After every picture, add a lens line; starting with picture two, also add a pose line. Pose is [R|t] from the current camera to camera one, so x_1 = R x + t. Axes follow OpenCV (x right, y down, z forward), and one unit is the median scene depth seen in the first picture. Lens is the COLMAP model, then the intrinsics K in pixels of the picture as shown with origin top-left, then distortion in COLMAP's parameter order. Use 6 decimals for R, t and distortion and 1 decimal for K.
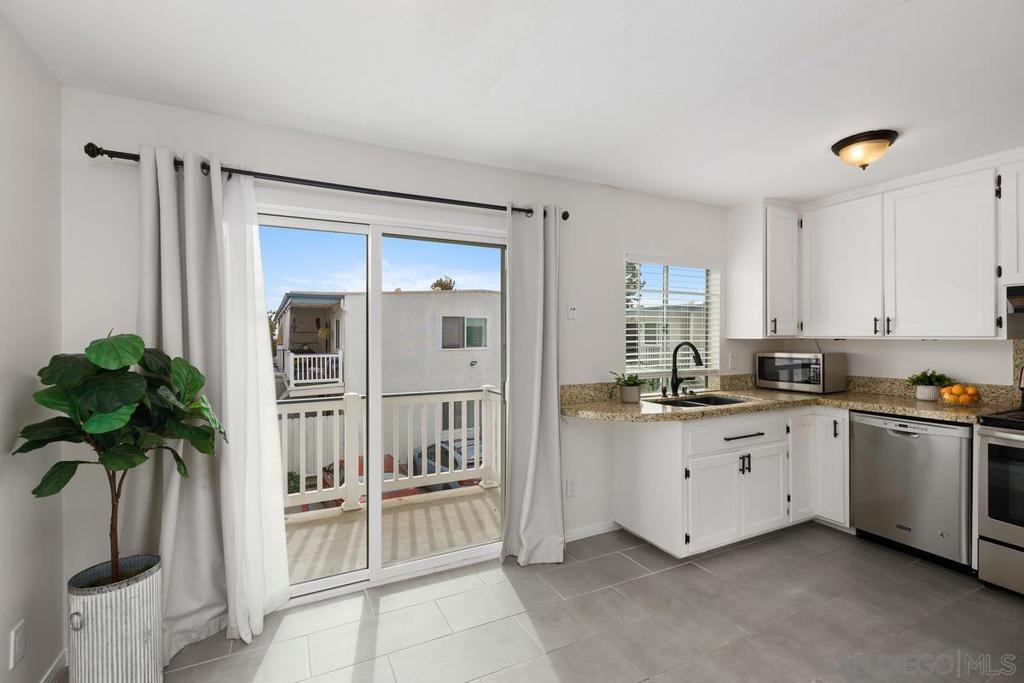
lens RADIAL K [[459.9, 0, 511.2], [0, 459.9, 338.8], [0, 0, 1]] dist [0.005350, -0.002891]
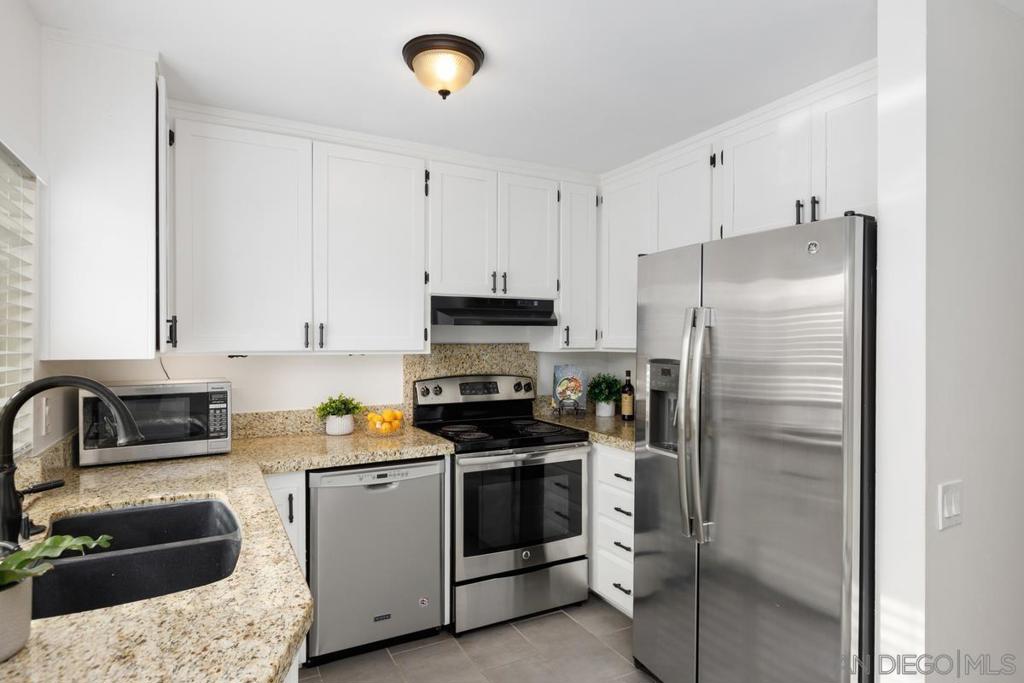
lens RADIAL K [[558.2, 0, 509.8], [0, 558.2, 343.3], [0, 0, 1]] dist [0.004968, -0.001137]
pose [[-0.026342, -0.001000, 0.999652, -0.025622], [0.002897, 0.999995, 0.001077, -0.018145], [-0.999649, 0.002924, -0.026339, 0.797558]]
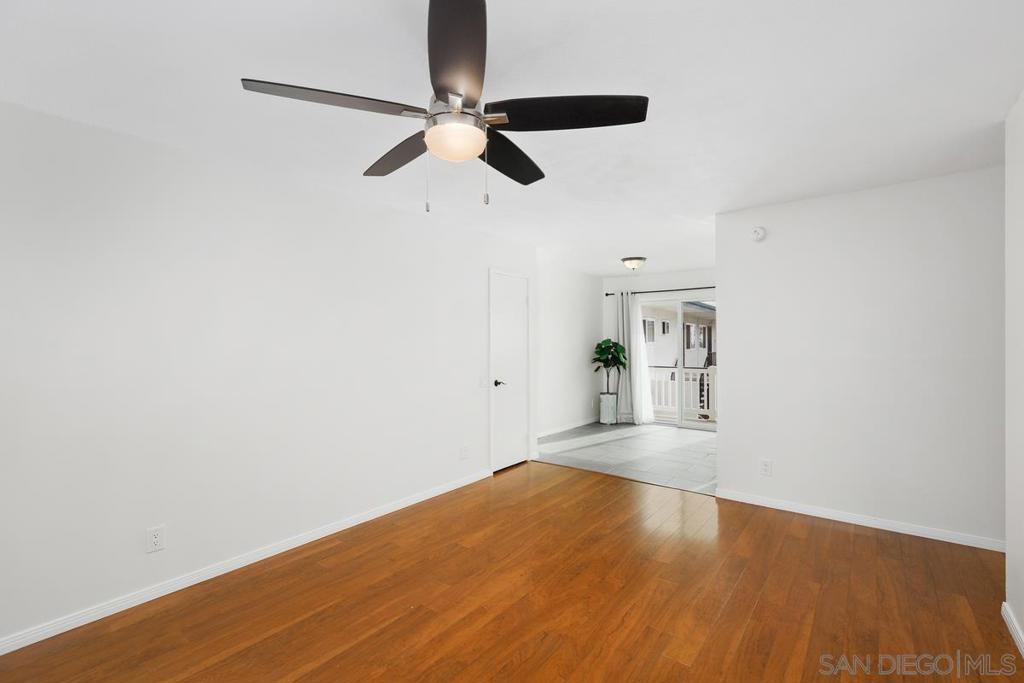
lens RADIAL K [[459.9, 0, 510.3], [0, 459.9, 341.0], [0, 0, 1]] dist [0.005350, -0.002891]
pose [[0.423631, 0.000441, -0.905835, 1.586717], [-0.002563, 0.999996, -0.000712, 0.011379], [0.905831, 0.002623, 0.423631, -0.987129]]
